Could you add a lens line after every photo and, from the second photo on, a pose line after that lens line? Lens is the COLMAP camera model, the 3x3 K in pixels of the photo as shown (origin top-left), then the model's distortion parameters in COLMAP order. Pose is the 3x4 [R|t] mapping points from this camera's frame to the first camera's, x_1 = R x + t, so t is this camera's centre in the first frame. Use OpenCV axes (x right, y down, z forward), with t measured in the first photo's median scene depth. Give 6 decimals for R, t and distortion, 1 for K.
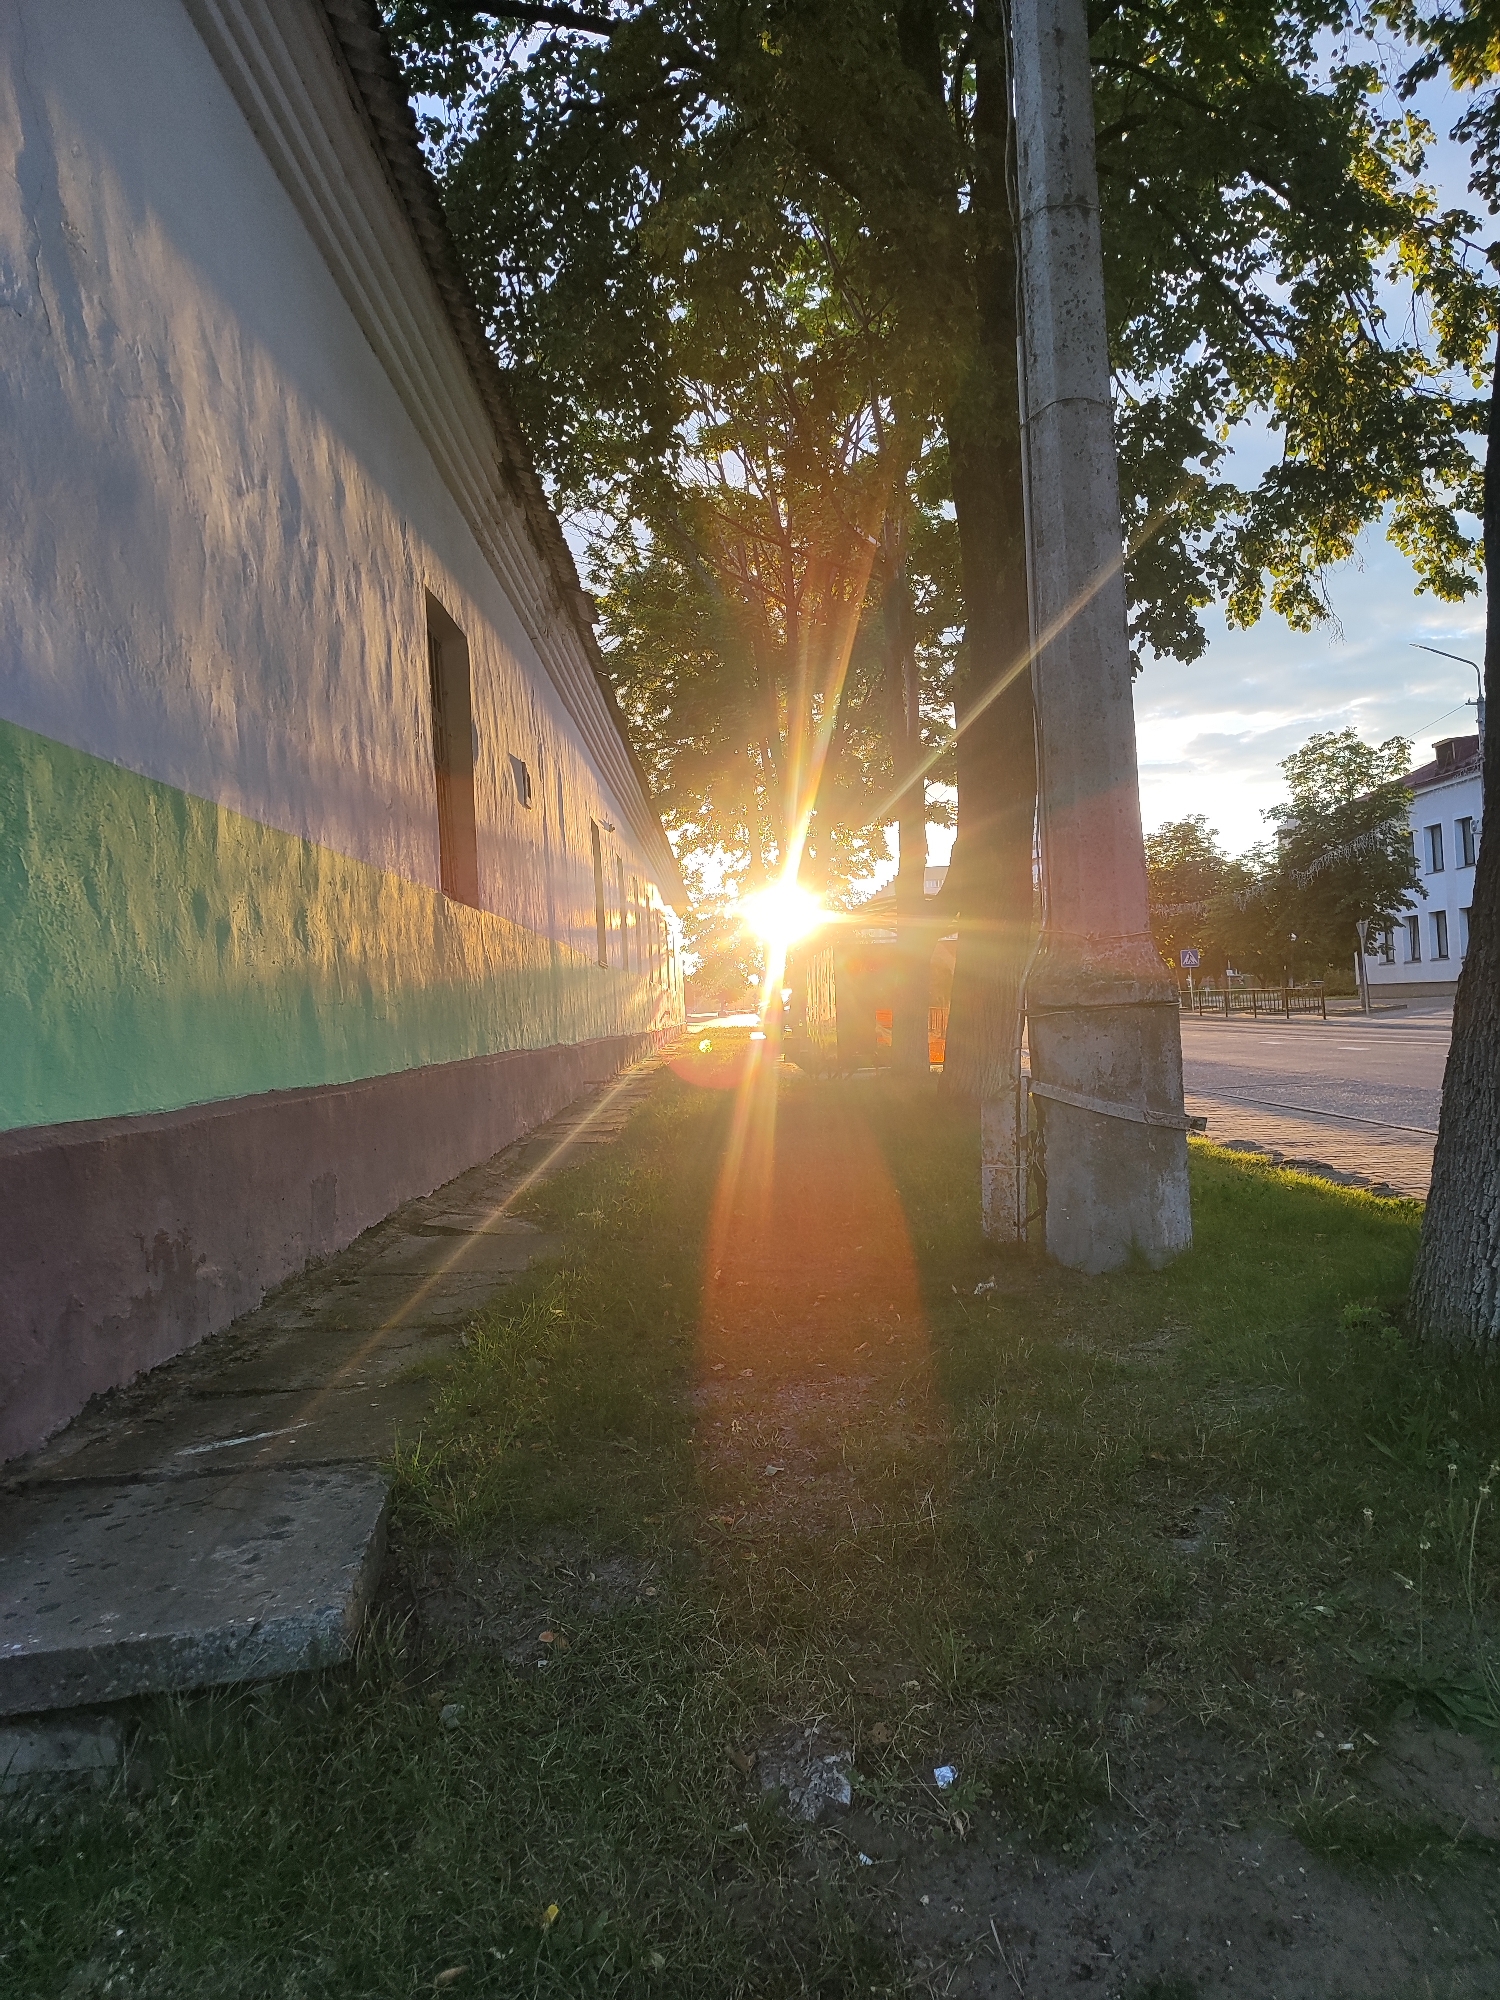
lens RADIAL K [[1429.7, 0, 750.2], [0, 1429.7, 997.8], [0, 0, 1]] dist [0.026078, -0.015335]
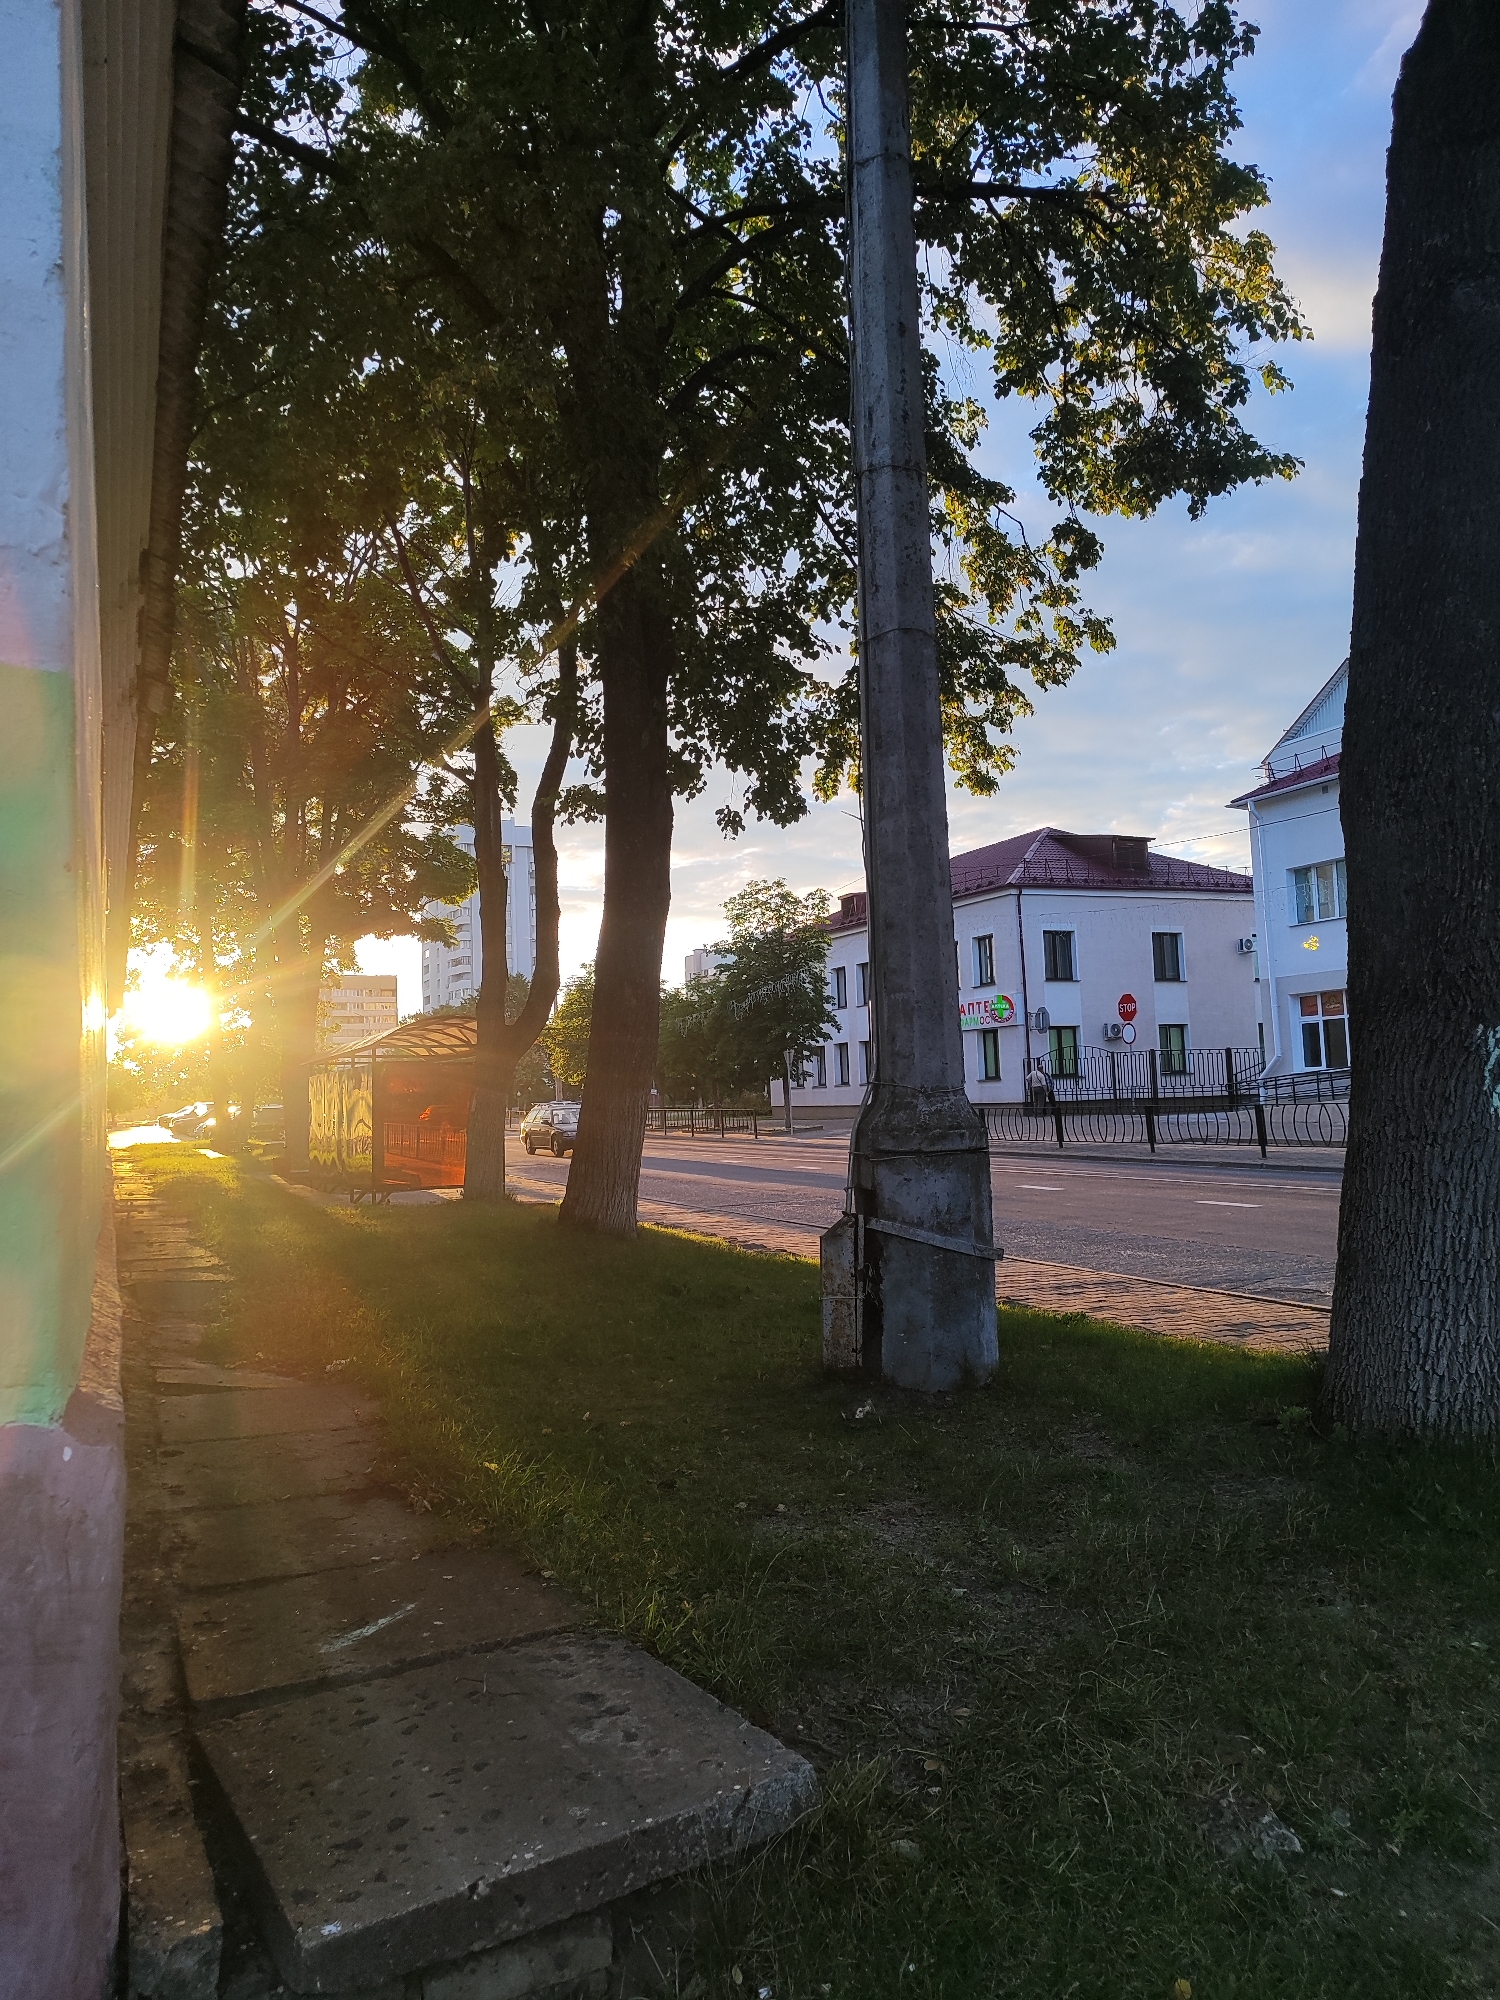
lens RADIAL K [[1429.7, 0, 743.3], [0, 1429.7, 1001.0], [0, 0, 1]] dist [0.026078, -0.015335]
pose [[0.917583, 0.046742, 0.394788, -0.345589], [-0.016360, 0.996662, -0.079978, -0.020220], [-0.397209, 0.066928, 0.915285, 0.009311]]
